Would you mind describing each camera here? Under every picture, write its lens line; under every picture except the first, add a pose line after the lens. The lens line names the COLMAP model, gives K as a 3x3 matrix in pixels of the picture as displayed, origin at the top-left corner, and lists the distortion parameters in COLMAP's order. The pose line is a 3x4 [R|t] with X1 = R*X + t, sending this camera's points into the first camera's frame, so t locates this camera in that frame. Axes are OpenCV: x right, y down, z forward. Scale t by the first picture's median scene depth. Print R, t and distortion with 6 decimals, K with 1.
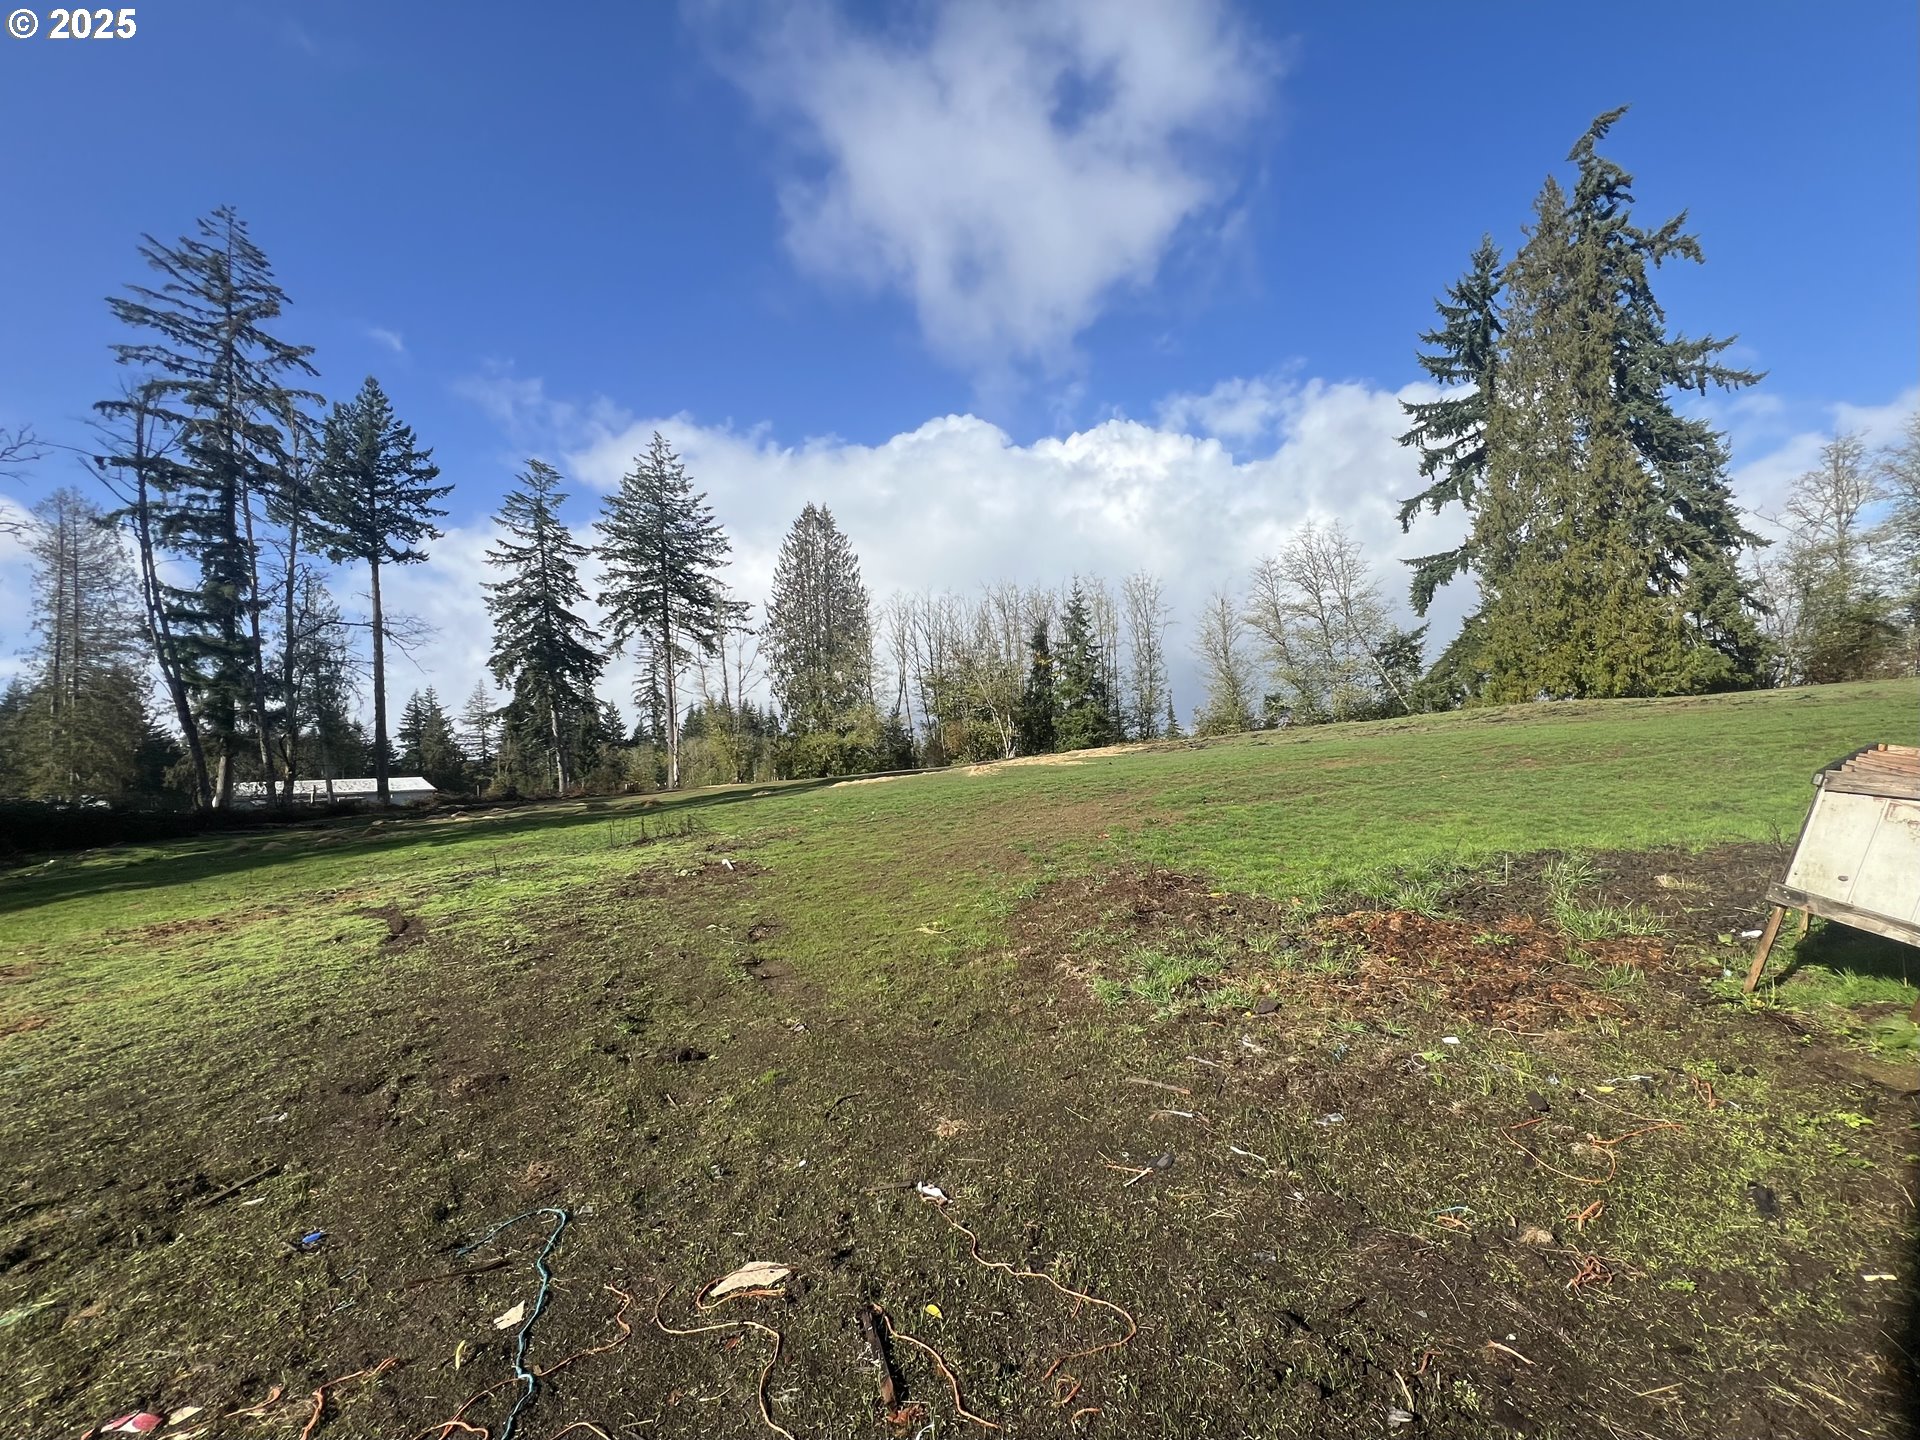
lens RADIAL K [[741.5, 0, 960.0], [0, 741.5, 720.0], [0, 0, 1]] dist [0.001885, 0.000212]
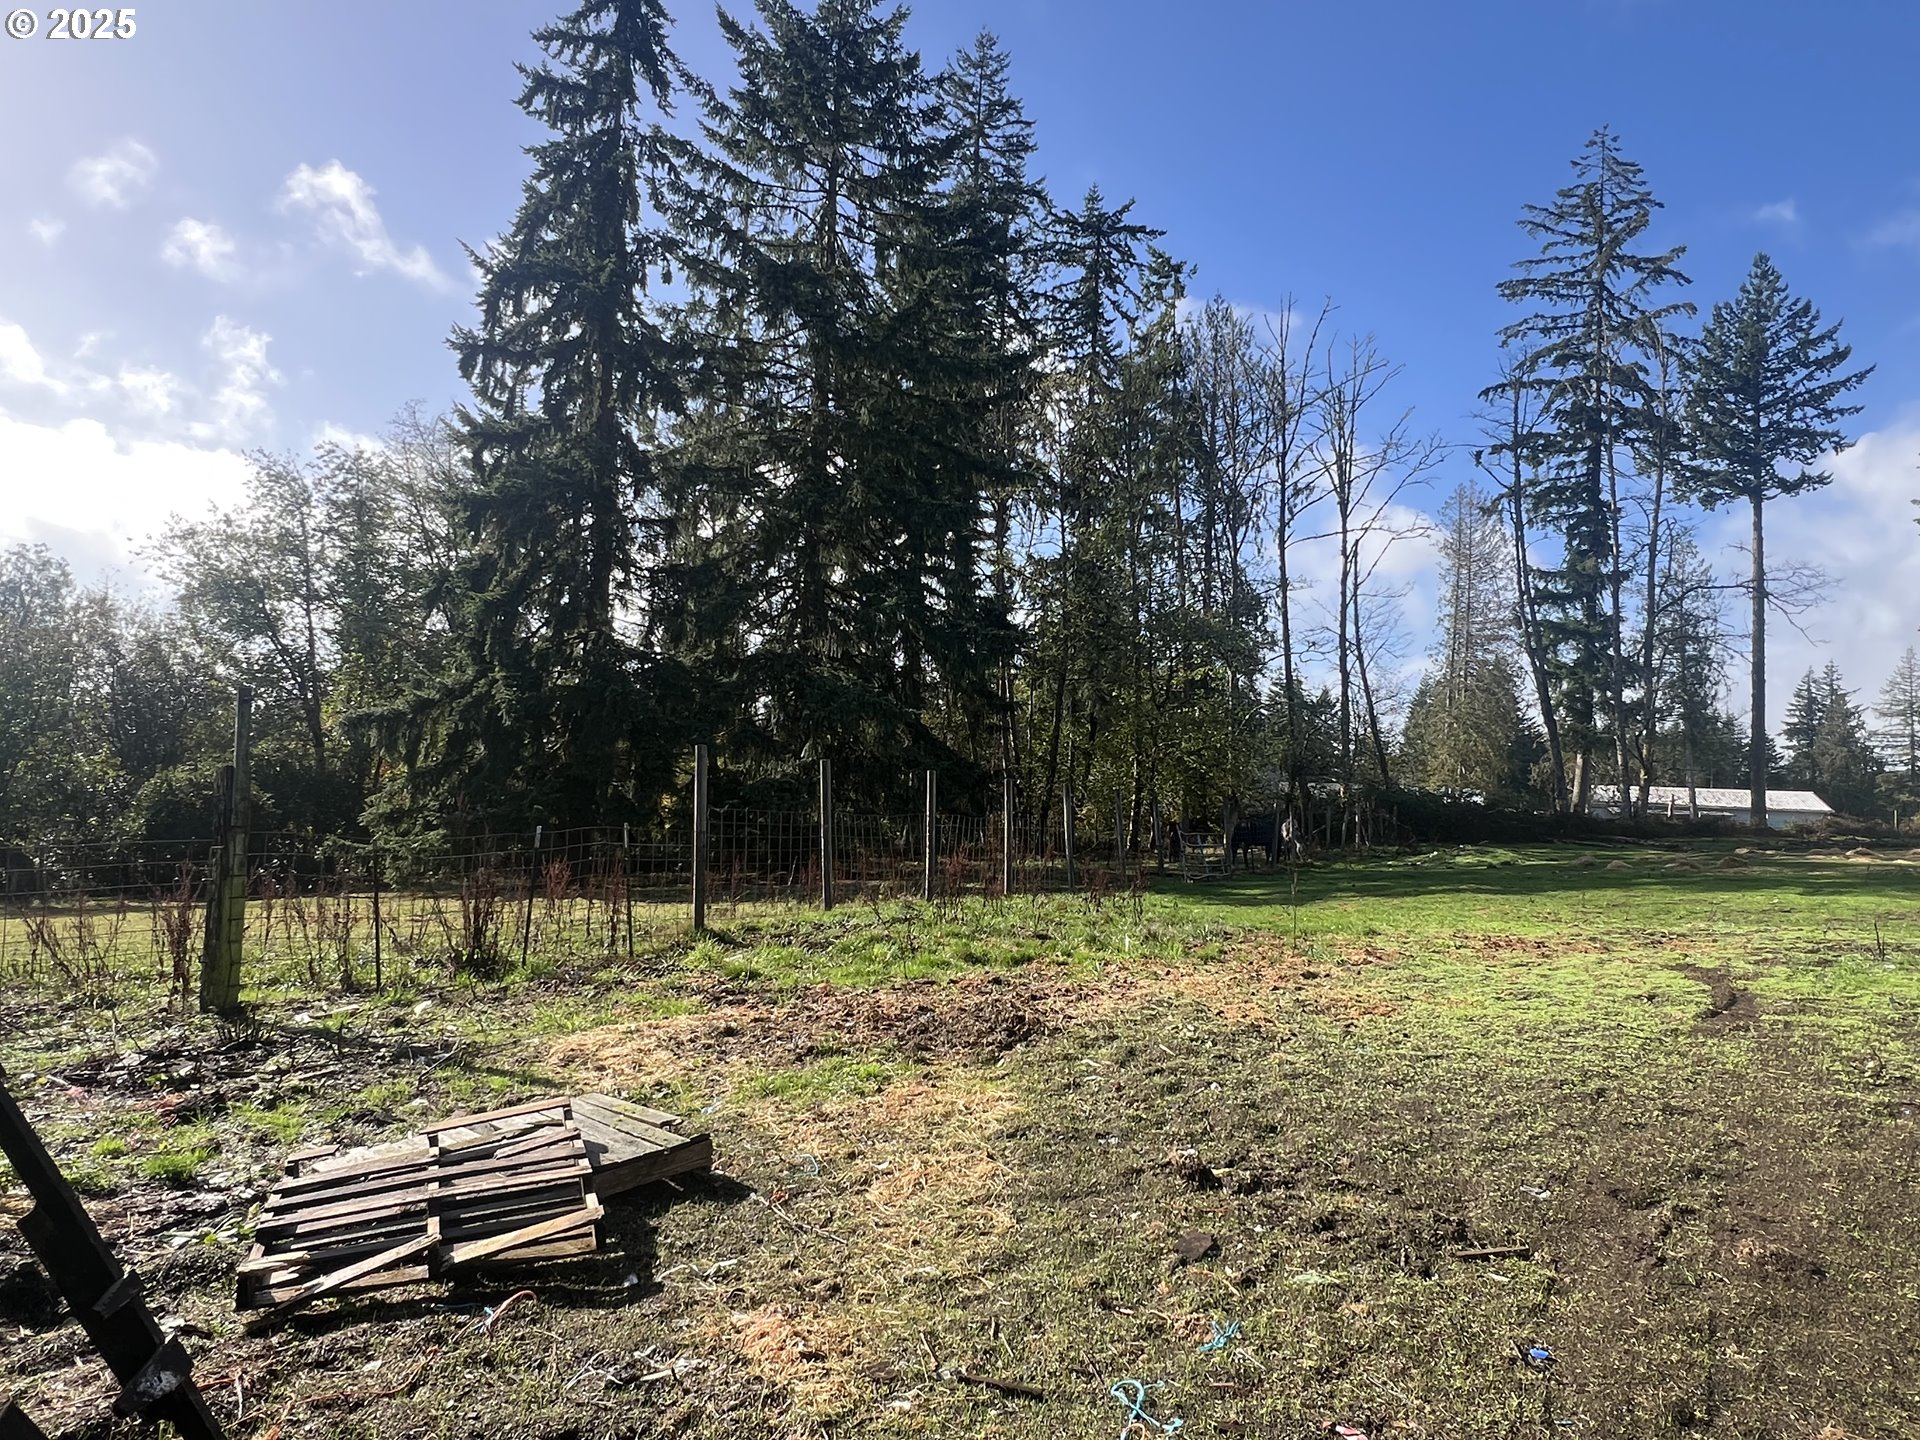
lens RADIAL K [[1001.5, 0, 960.0], [0, 1001.5, 720.0], [0, 0, 1]] dist [-0.001428, 0.000455]
pose [[0.399923, -0.023180, -0.916256, -0.190341], [-0.007324, 0.999567, -0.028485, 0.045158], [0.916520, 0.018103, 0.399580, -0.139727]]
